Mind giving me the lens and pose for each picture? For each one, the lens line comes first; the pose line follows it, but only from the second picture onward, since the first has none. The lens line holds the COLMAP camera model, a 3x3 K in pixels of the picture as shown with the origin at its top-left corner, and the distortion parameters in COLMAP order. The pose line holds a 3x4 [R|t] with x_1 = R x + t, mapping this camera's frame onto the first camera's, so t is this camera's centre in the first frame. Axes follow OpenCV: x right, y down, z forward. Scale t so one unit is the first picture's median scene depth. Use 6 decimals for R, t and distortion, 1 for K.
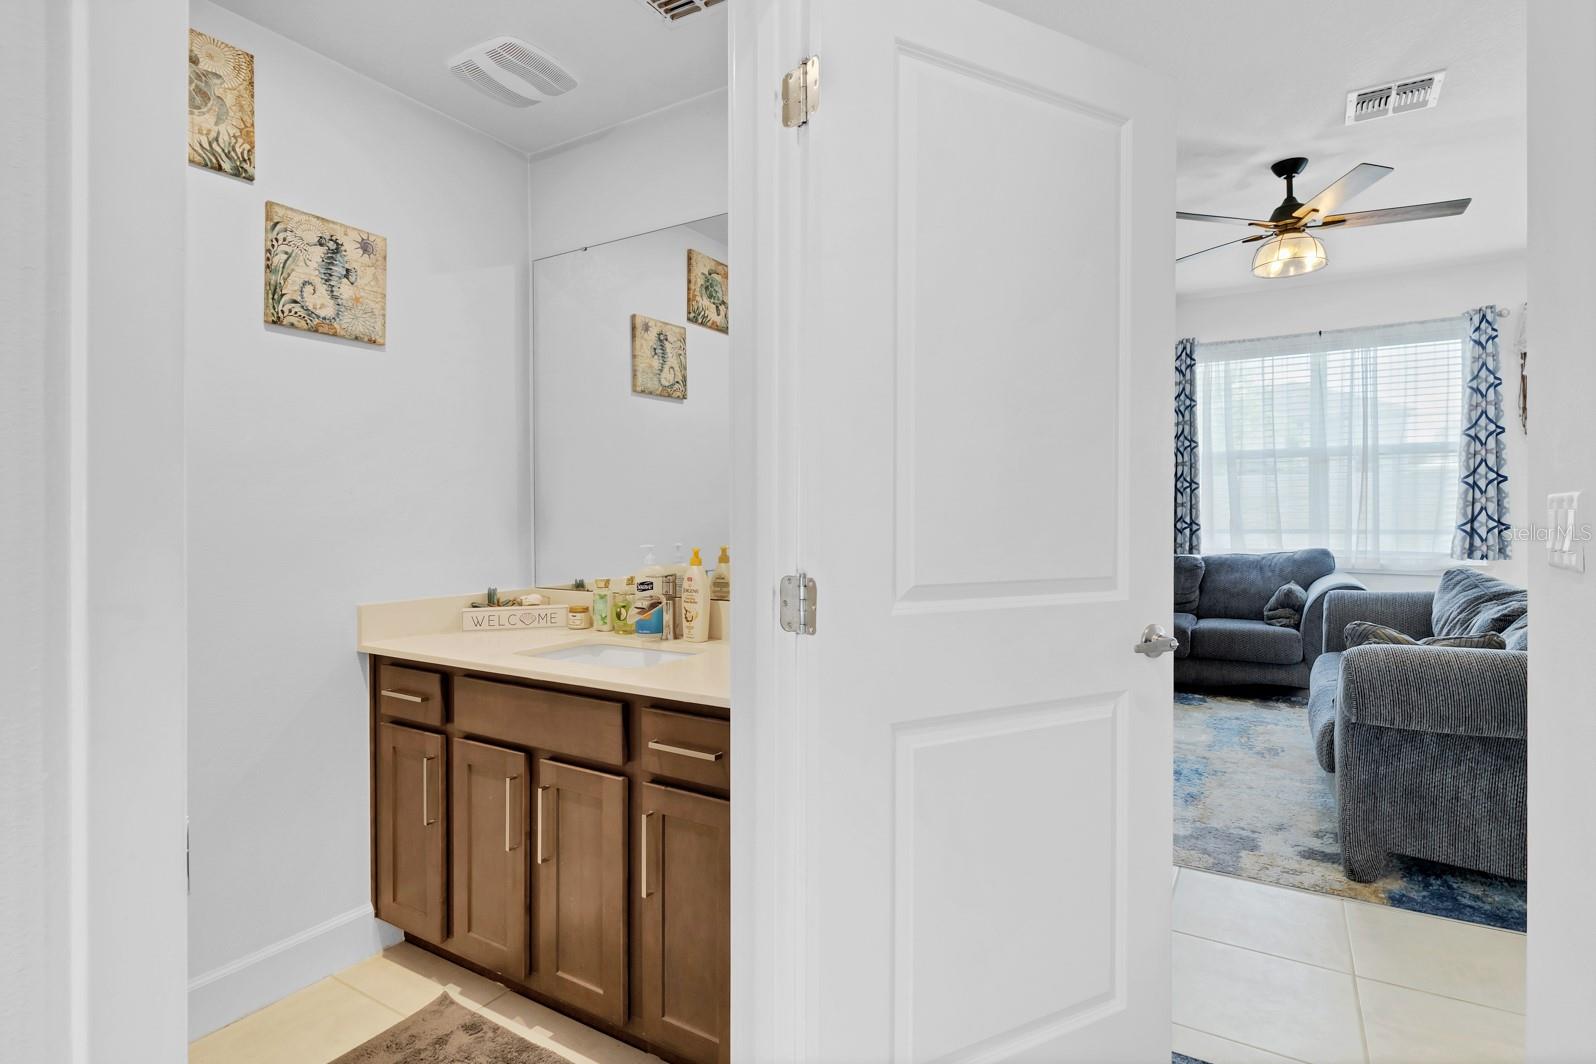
lens RADIAL K [[802.1, 0, 789.1], [0, 802.1, 515.5], [0, 0, 1]] dist [0.002571, 0.000611]
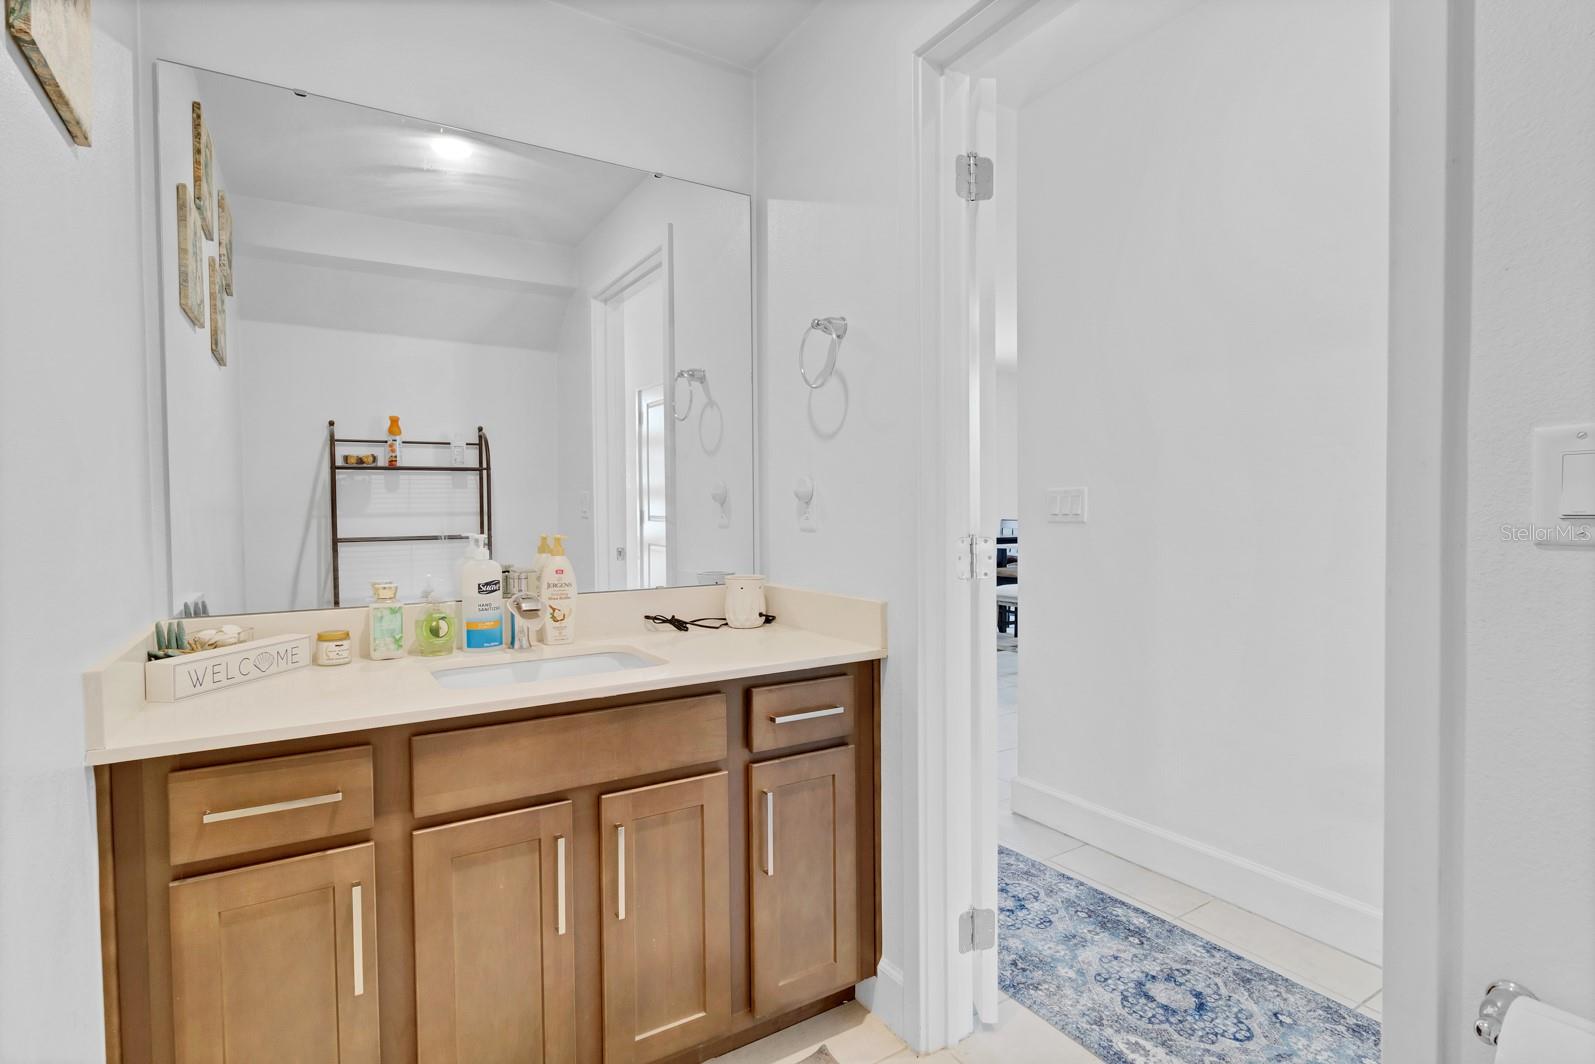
lens RADIAL K [[793.3, 0, 807.4], [0, 793.3, 531.1], [0, 0, 1]] dist [-0.000318, -0.000054]
pose [[0.444349, -0.028068, 0.895414, -0.699746], [0.006048, 0.999580, 0.028332, 0.012046], [-0.895833, -0.007174, 0.444332, 0.351033]]
